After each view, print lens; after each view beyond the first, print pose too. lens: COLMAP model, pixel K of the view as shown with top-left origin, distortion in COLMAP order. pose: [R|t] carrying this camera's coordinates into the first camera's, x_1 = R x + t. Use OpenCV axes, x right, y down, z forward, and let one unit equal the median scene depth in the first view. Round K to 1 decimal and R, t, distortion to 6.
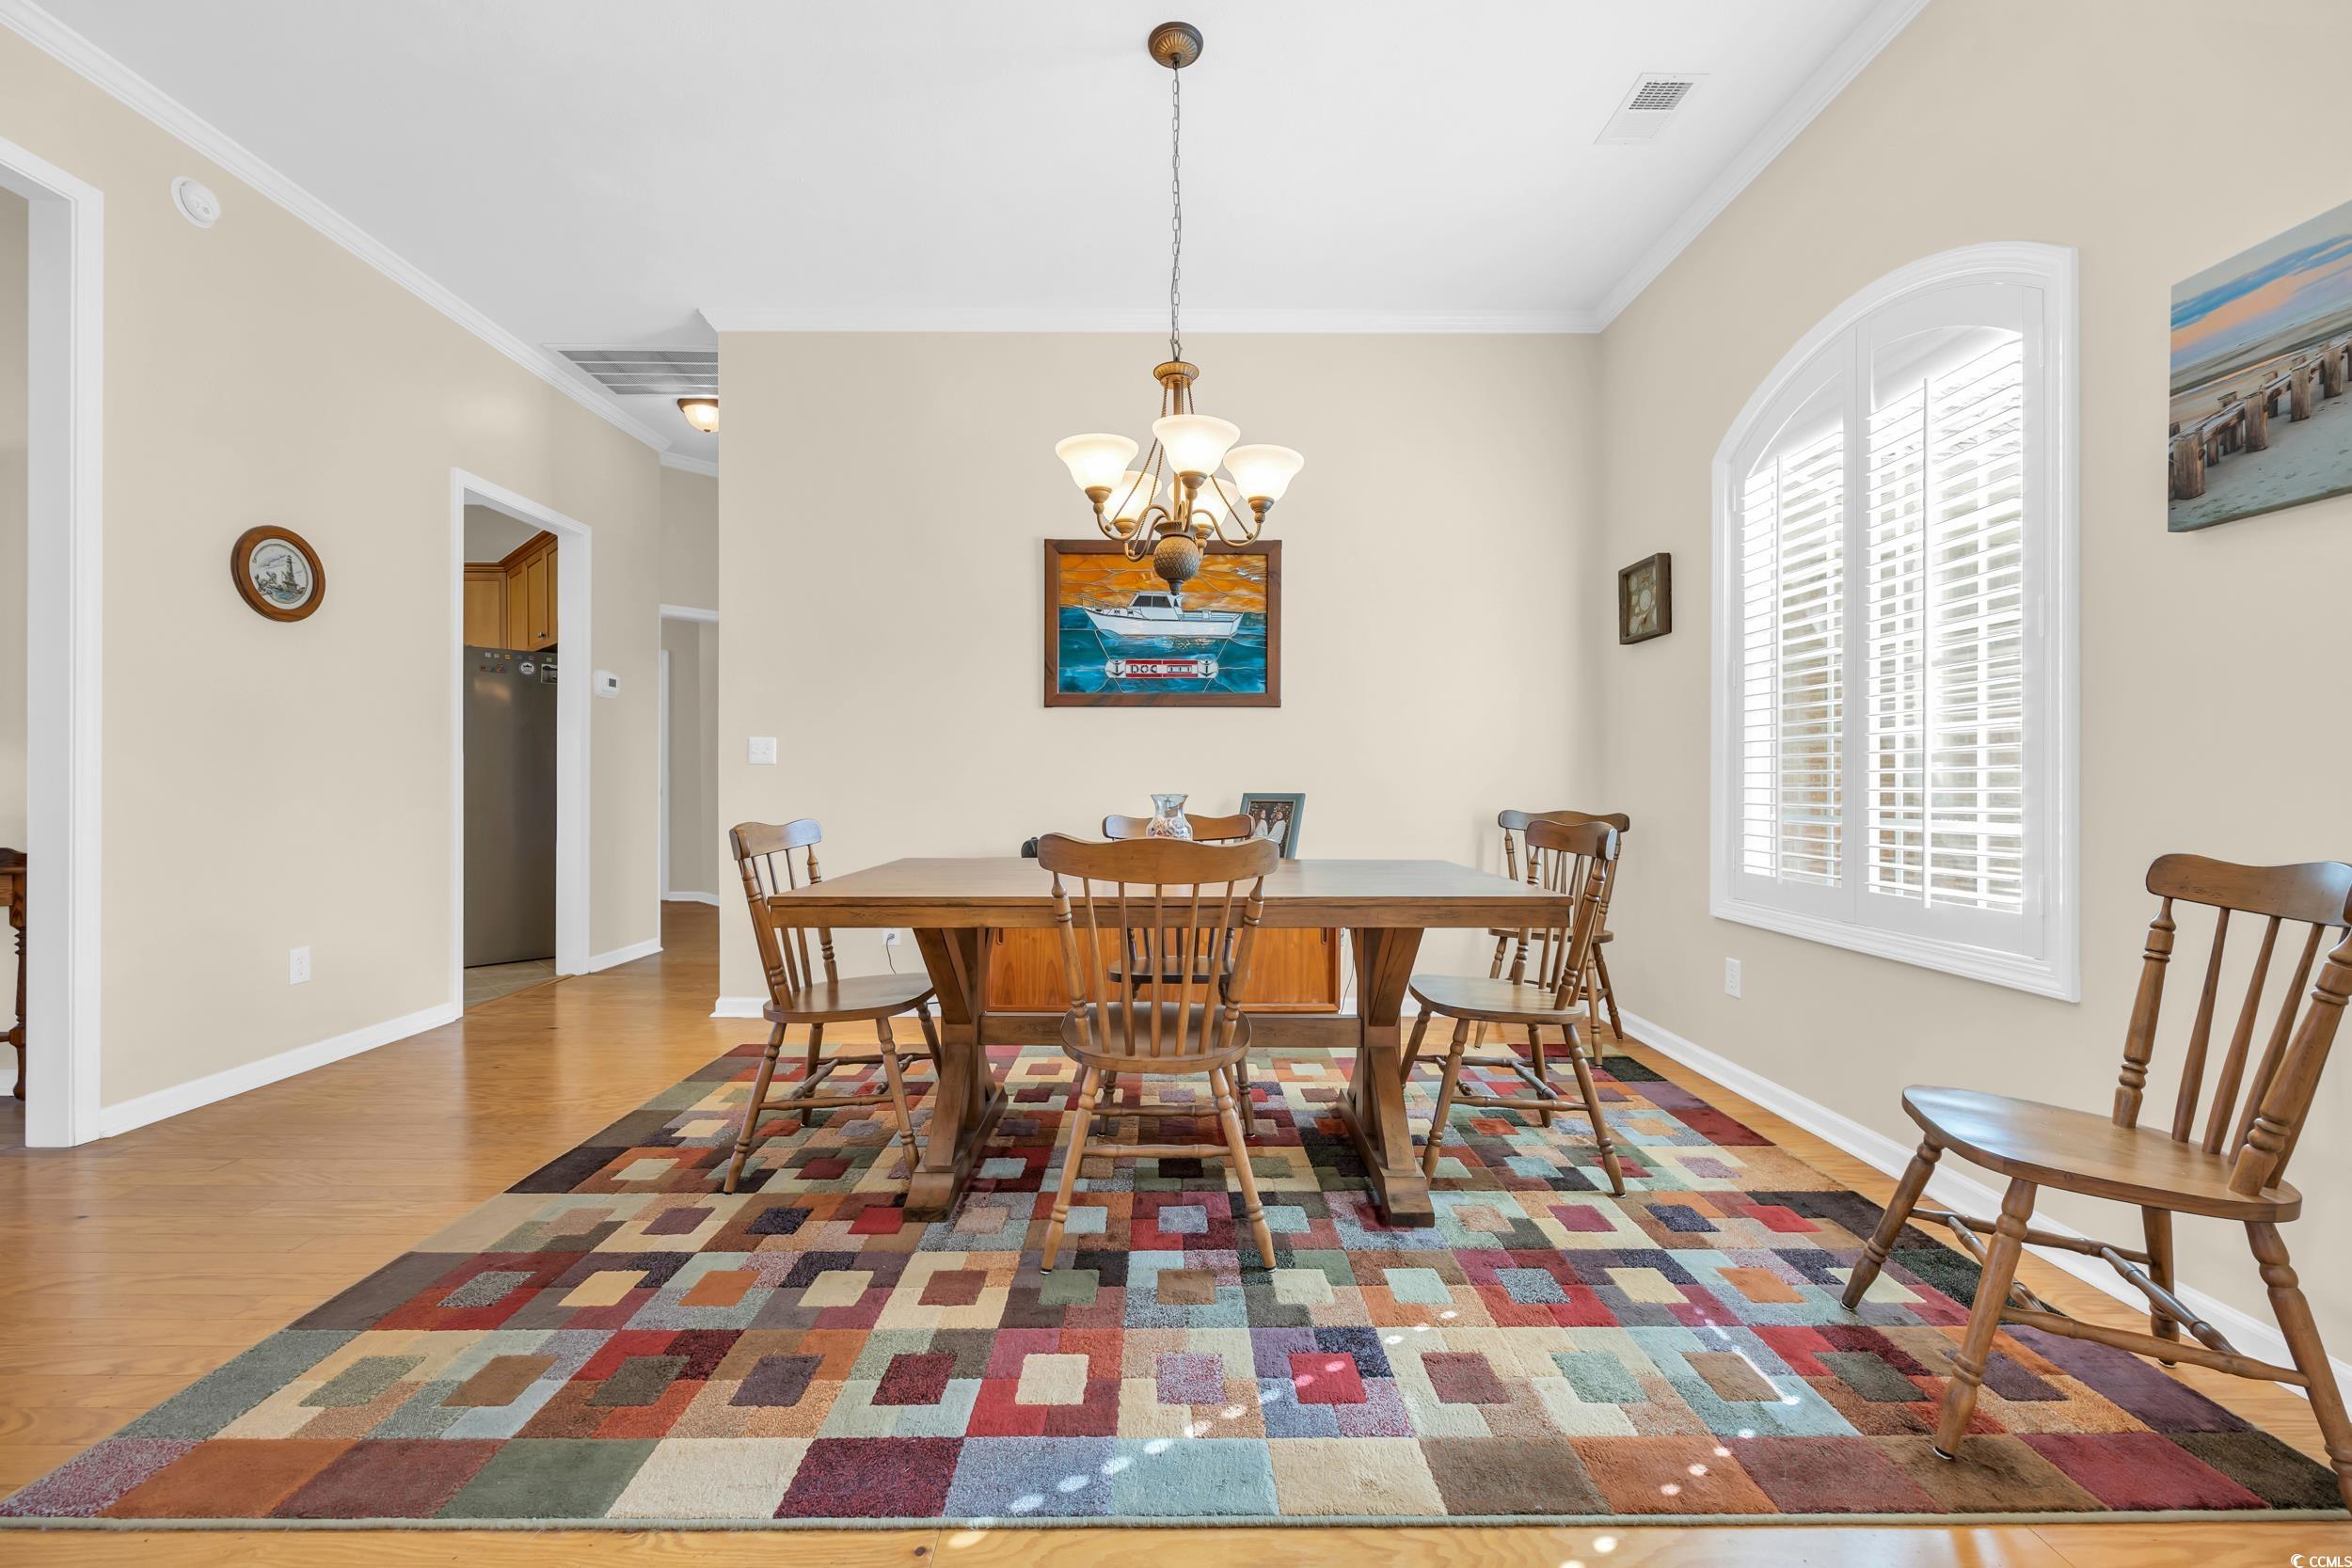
lens RADIAL K [[942.4, 0, 1168.5], [0, 942.4, 789.2], [0, 0, 1]] dist [-0.003195, 0.000055]
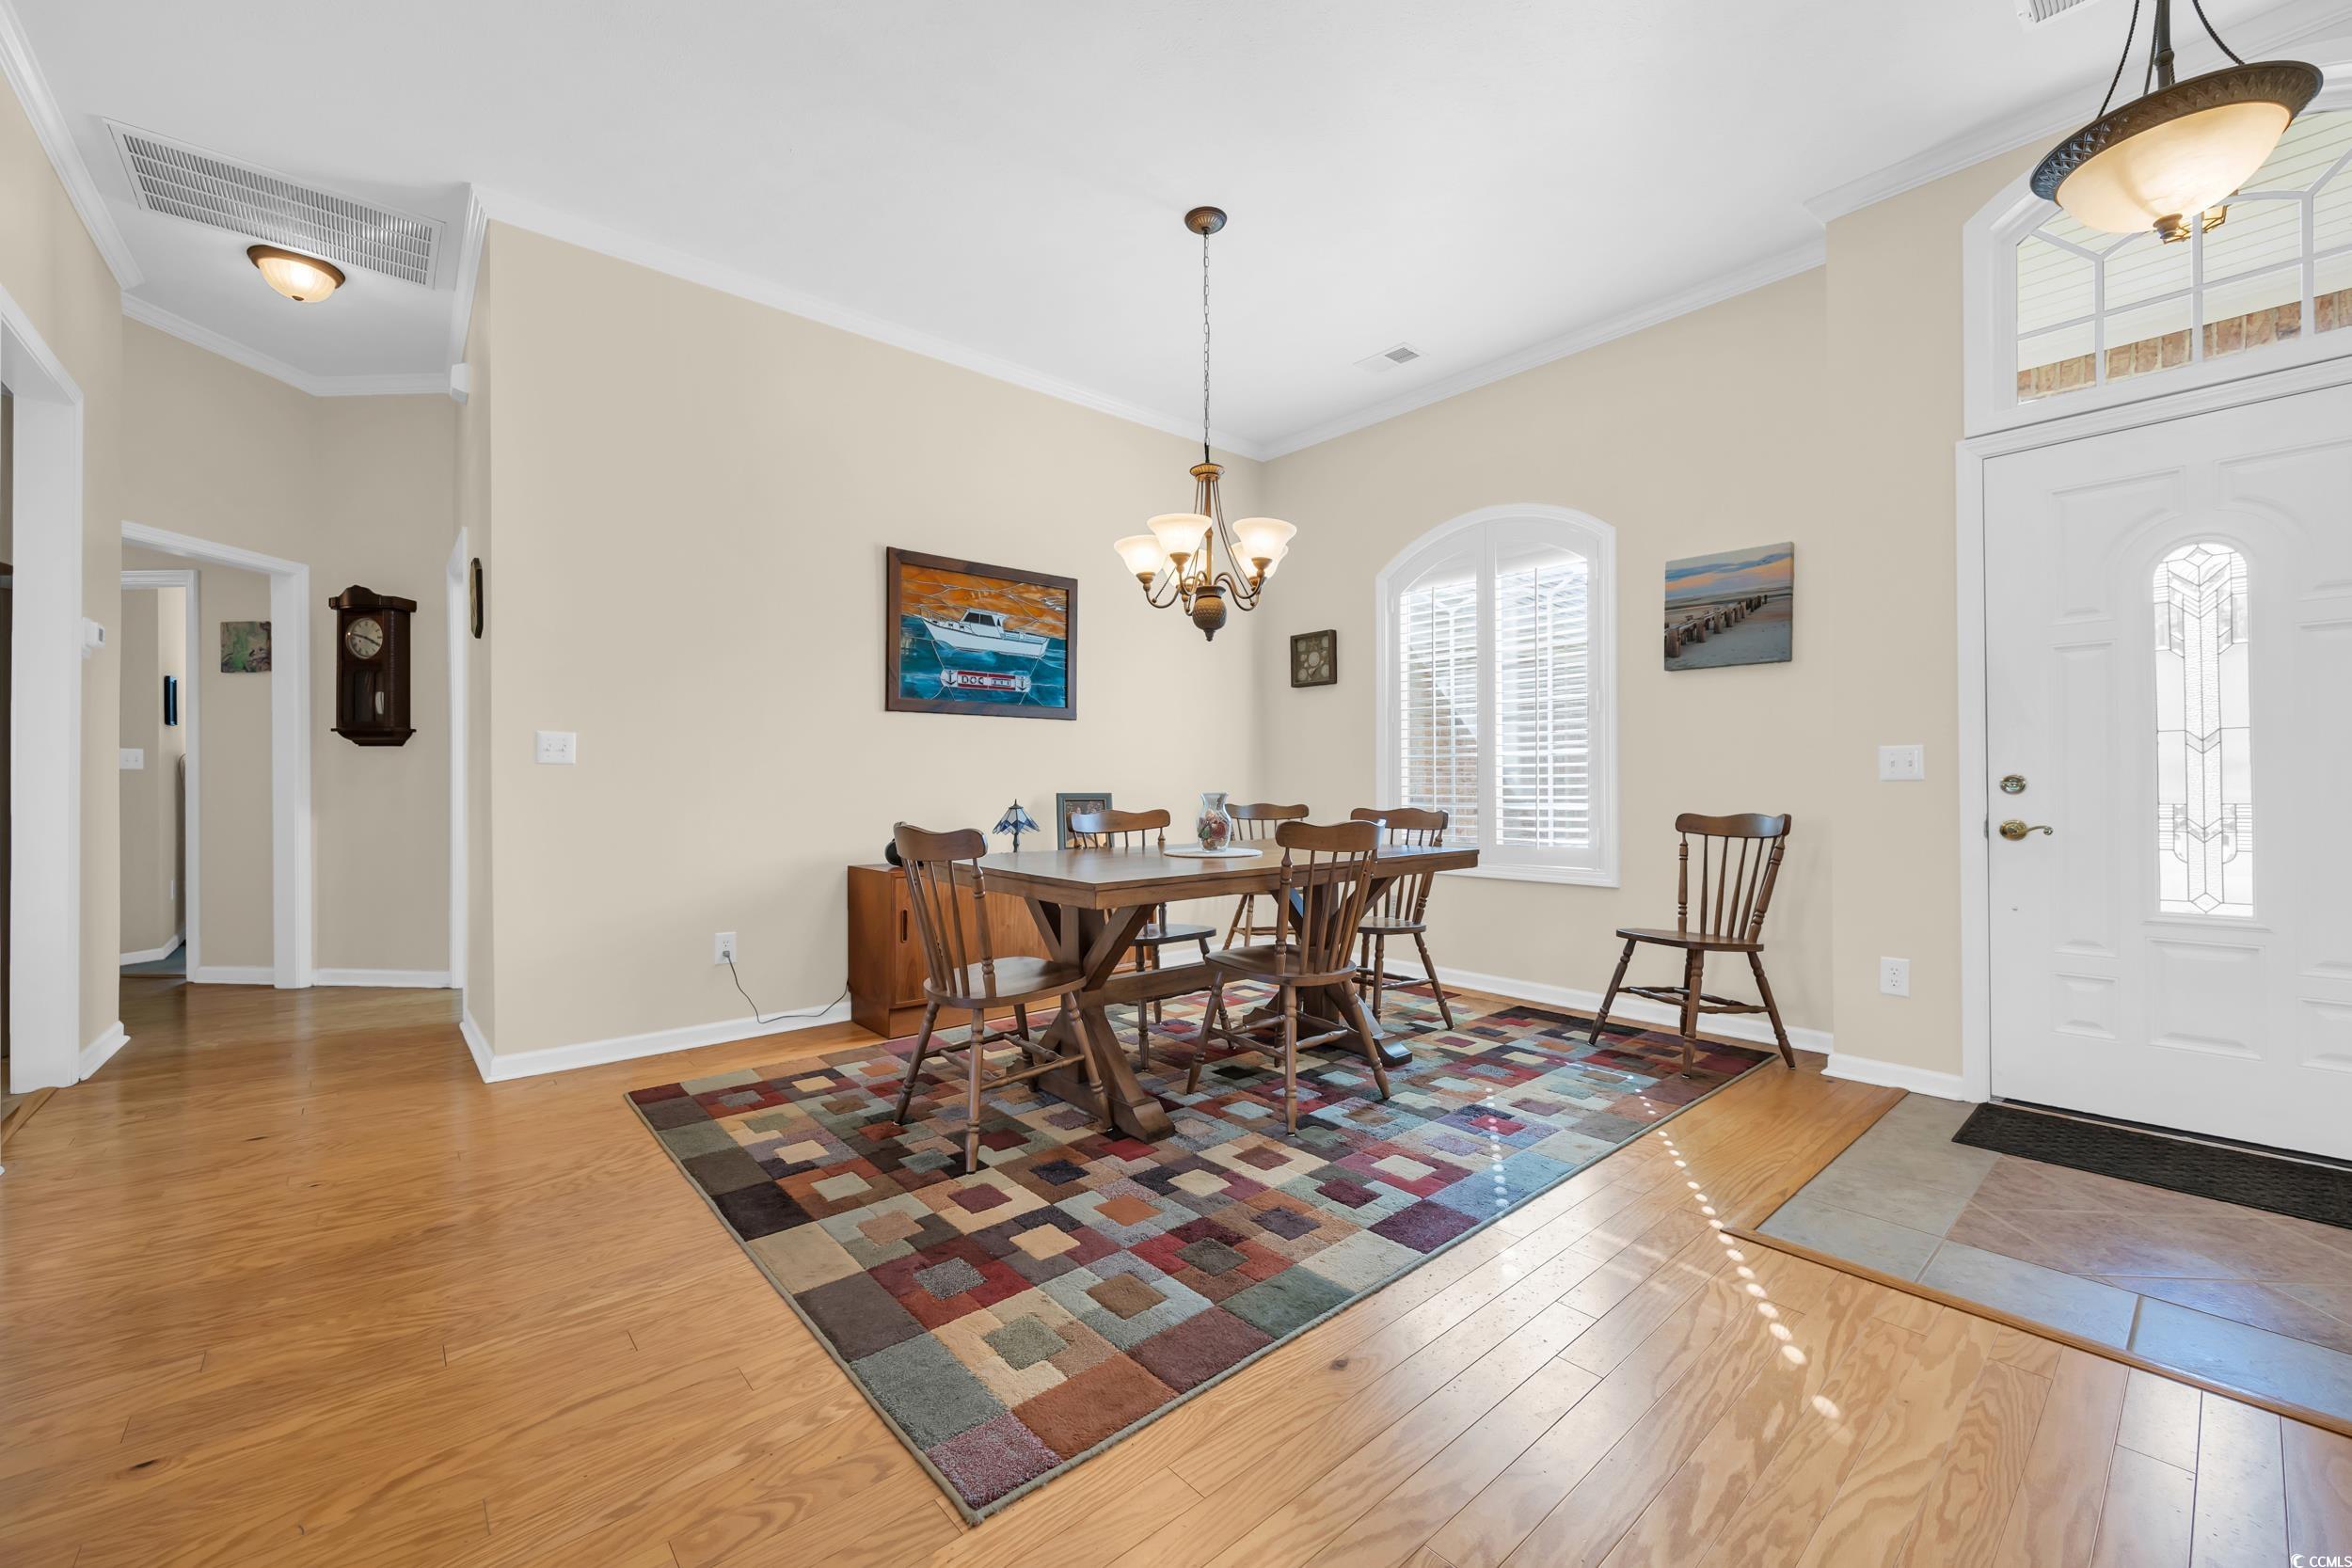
lens RADIAL K [[942.4, 0, 1168.5], [0, 942.4, 789.2], [0, 0, 1]] dist [-0.003195, 0.000055]
pose [[0.758804, -0.006957, 0.651282, -1.054269], [0.008186, 0.999966, 0.001145, -0.002026], [-0.651268, 0.004462, 0.758835, 0.052789]]
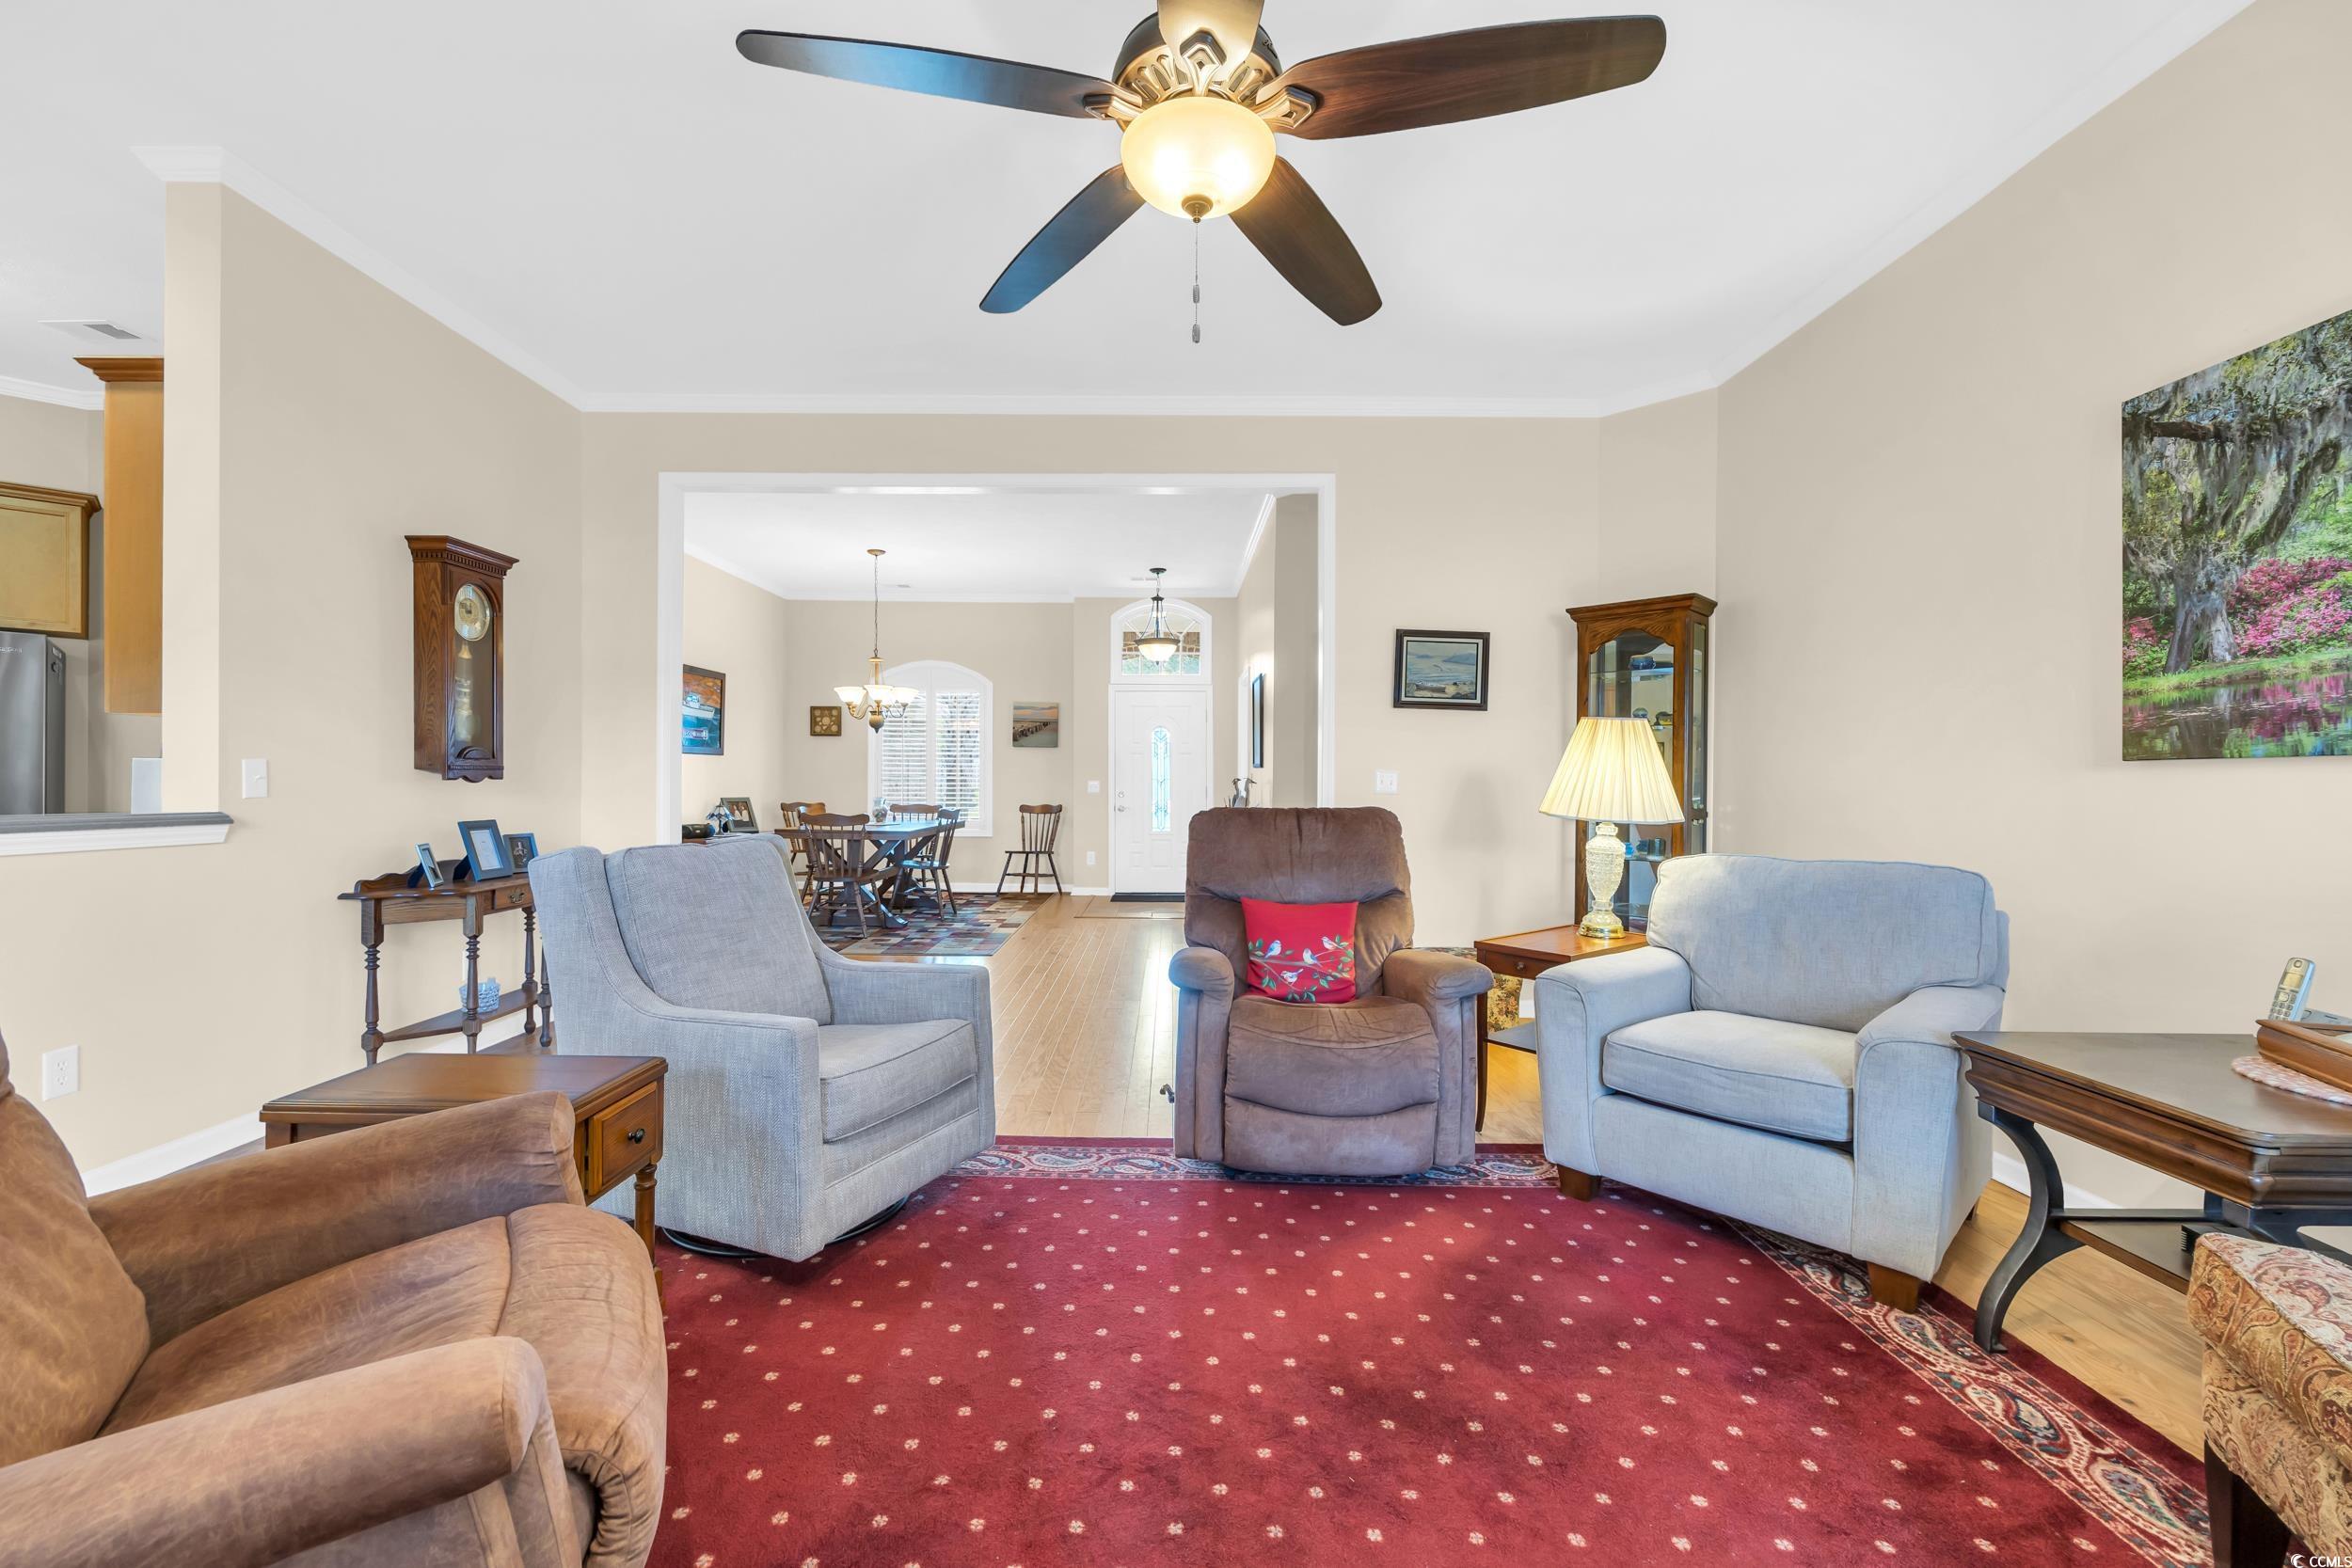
lens RADIAL K [[942.4, 0, 1168.5], [0, 942.4, 789.2], [0, 0, 1]] dist [-0.003195, 0.000055]
pose [[0.007753, -0.012282, 0.999895, -3.584487], [-0.002378, 0.999922, 0.012301, -0.076062], [-0.999967, -0.002474, 0.007723, 0.037674]]
